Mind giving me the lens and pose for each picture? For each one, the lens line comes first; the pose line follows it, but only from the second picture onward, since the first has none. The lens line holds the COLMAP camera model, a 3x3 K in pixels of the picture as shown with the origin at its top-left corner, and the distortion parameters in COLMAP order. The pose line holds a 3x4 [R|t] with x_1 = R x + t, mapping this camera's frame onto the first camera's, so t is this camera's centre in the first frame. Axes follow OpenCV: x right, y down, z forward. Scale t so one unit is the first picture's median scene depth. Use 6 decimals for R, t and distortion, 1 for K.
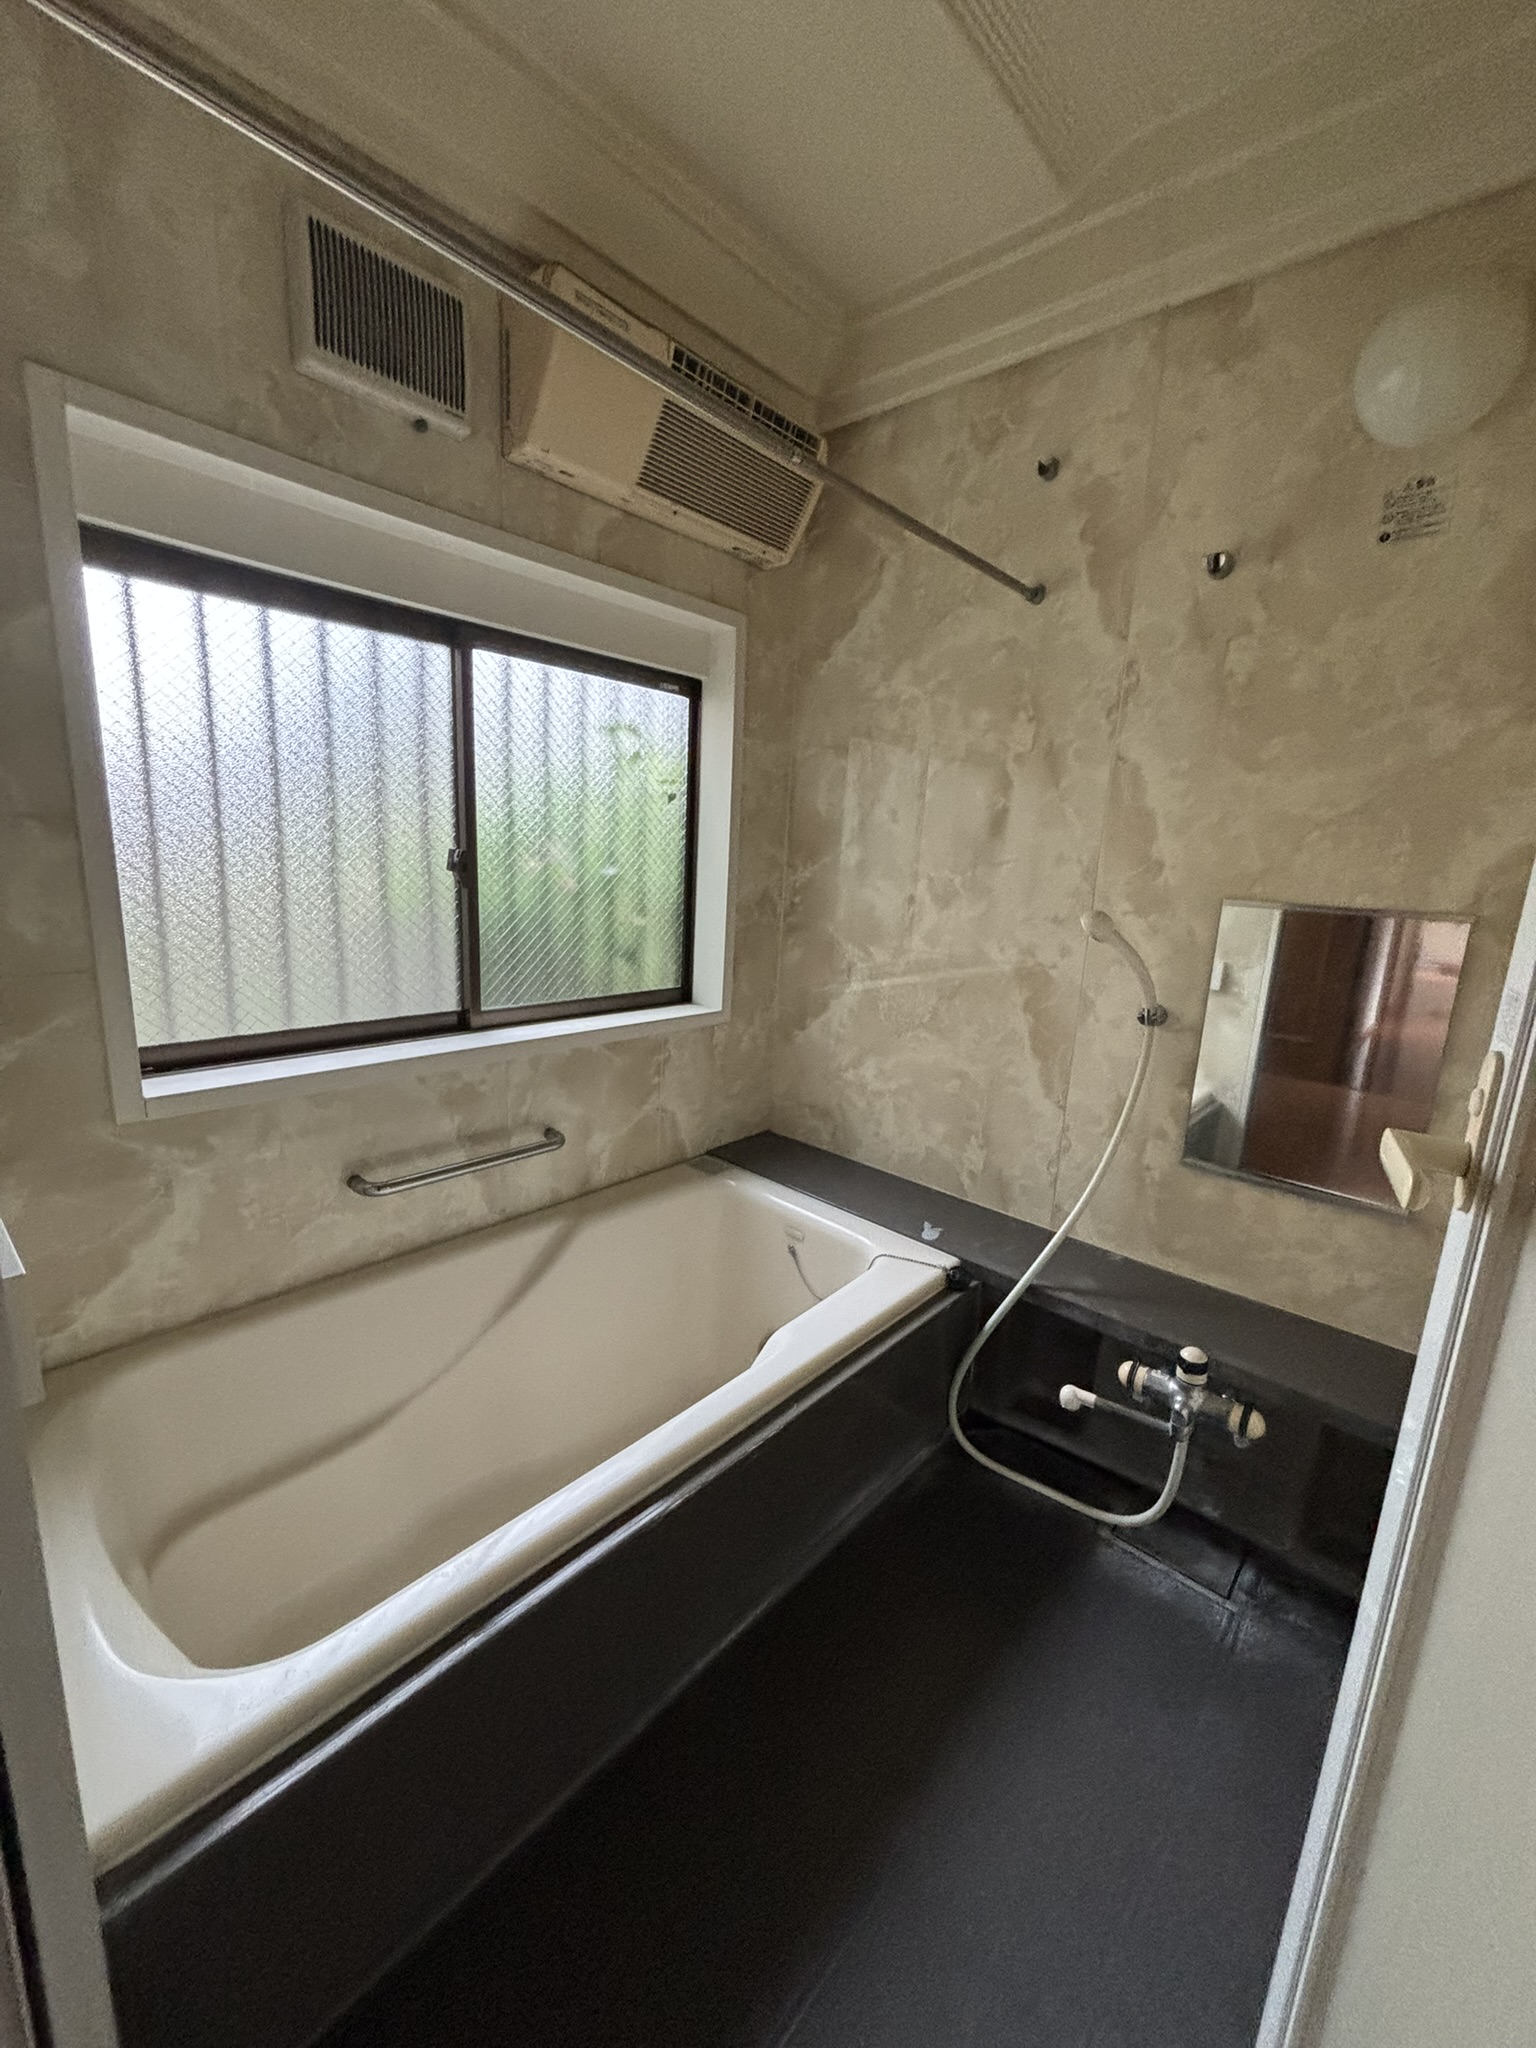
lens RADIAL K [[832.0, 0, 772.2], [0, 832.0, 1022.0], [0, 0, 1]] dist [-0.013480, 0.001002]
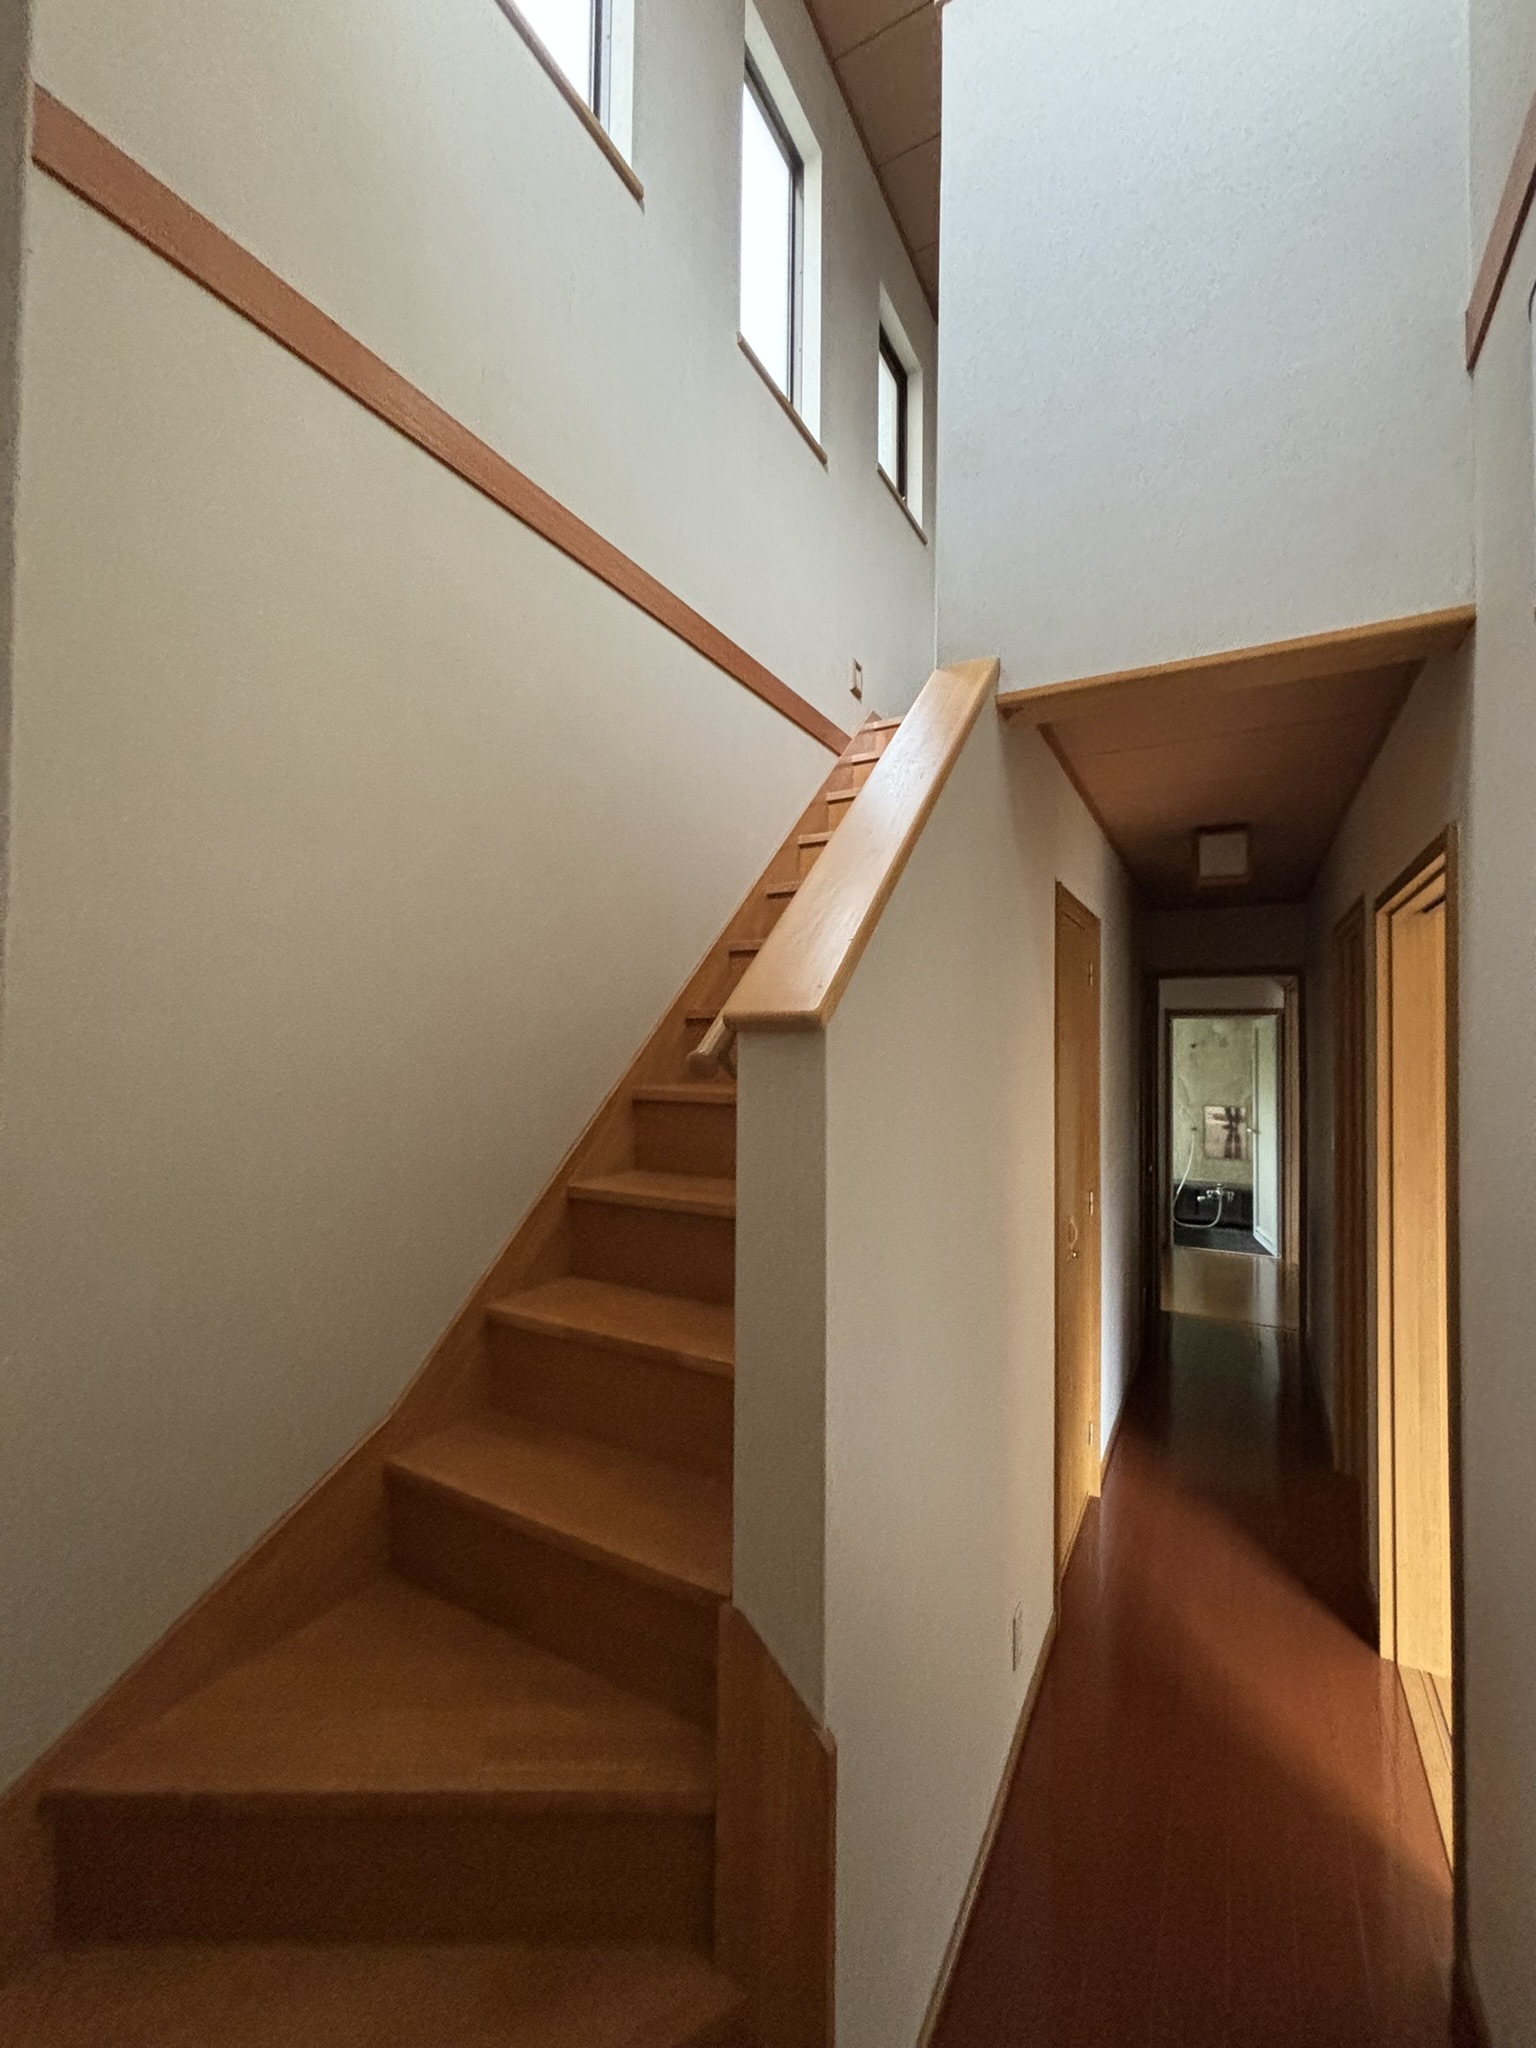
lens RADIAL K [[832.0, 0, 767.4], [0, 832.0, 1023.2], [0, 0, 1]] dist [-0.013480, 0.001002]
pose [[0.976311, -0.034226, 0.213650, -3.307655], [0.081966, 0.972322, -0.218795, 0.273155], [-0.200248, 0.231124, 0.952094, -3.628143]]
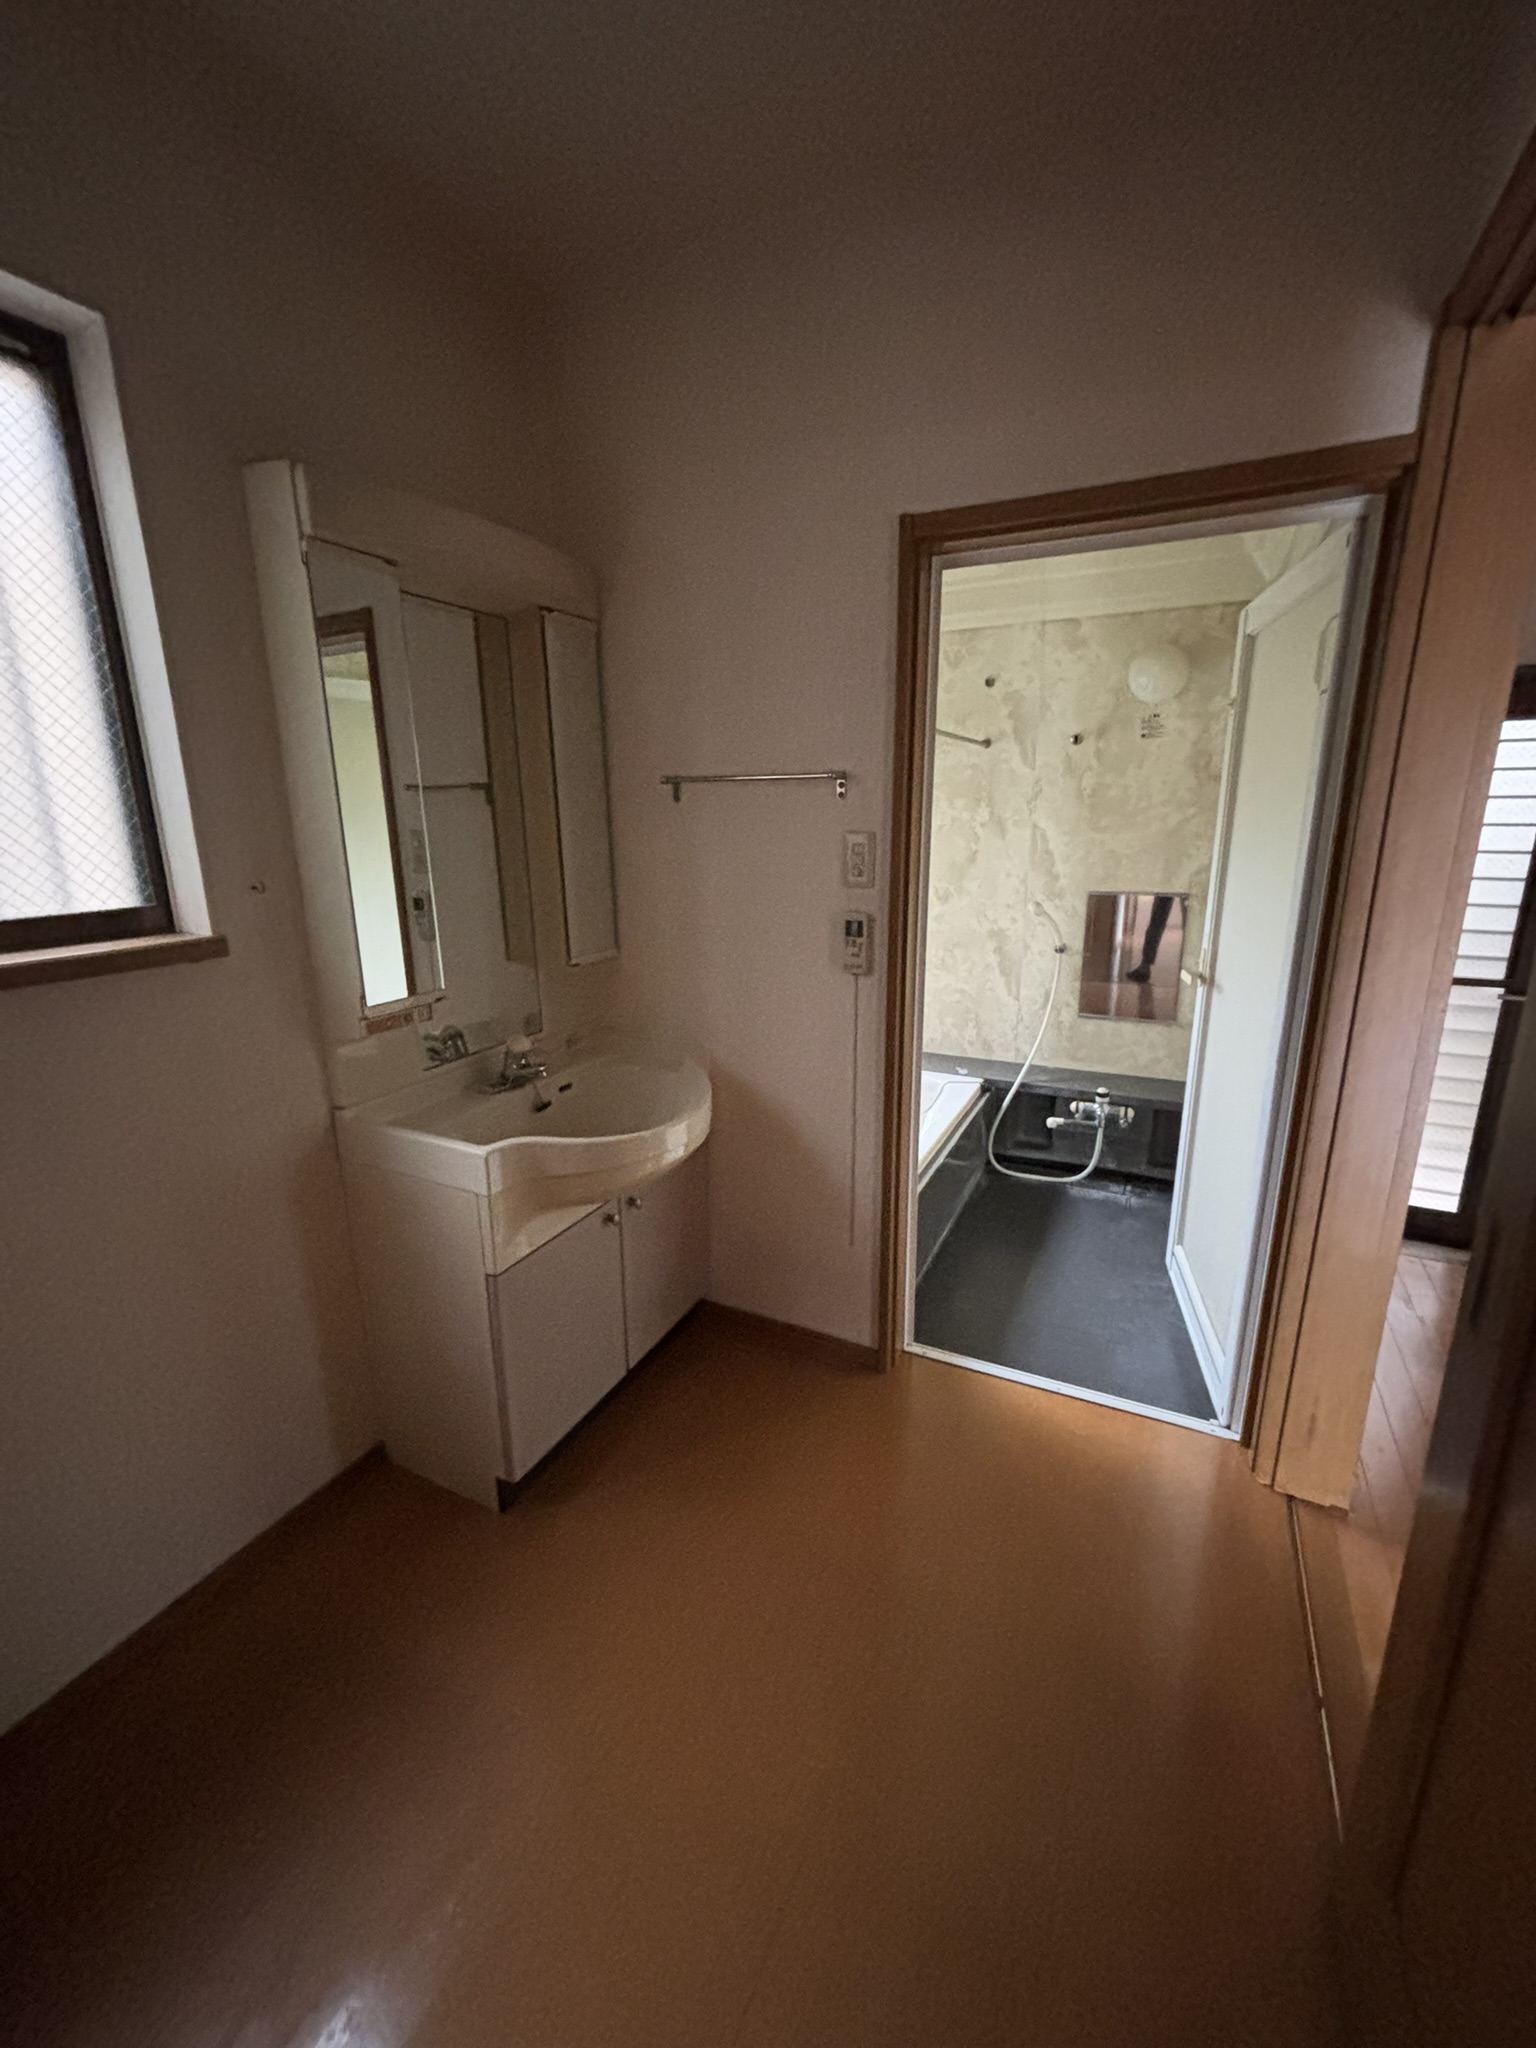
lens RADIAL K [[832.0, 0, 765.8], [0, 832.0, 1028.3], [0, 0, 1]] dist [-0.013480, 0.001002]
pose [[0.963723, -0.124048, 0.236328, -0.826340], [0.112920, 0.991784, 0.060110, -0.018346], [-0.241843, -0.031244, 0.969812, -0.912837]]
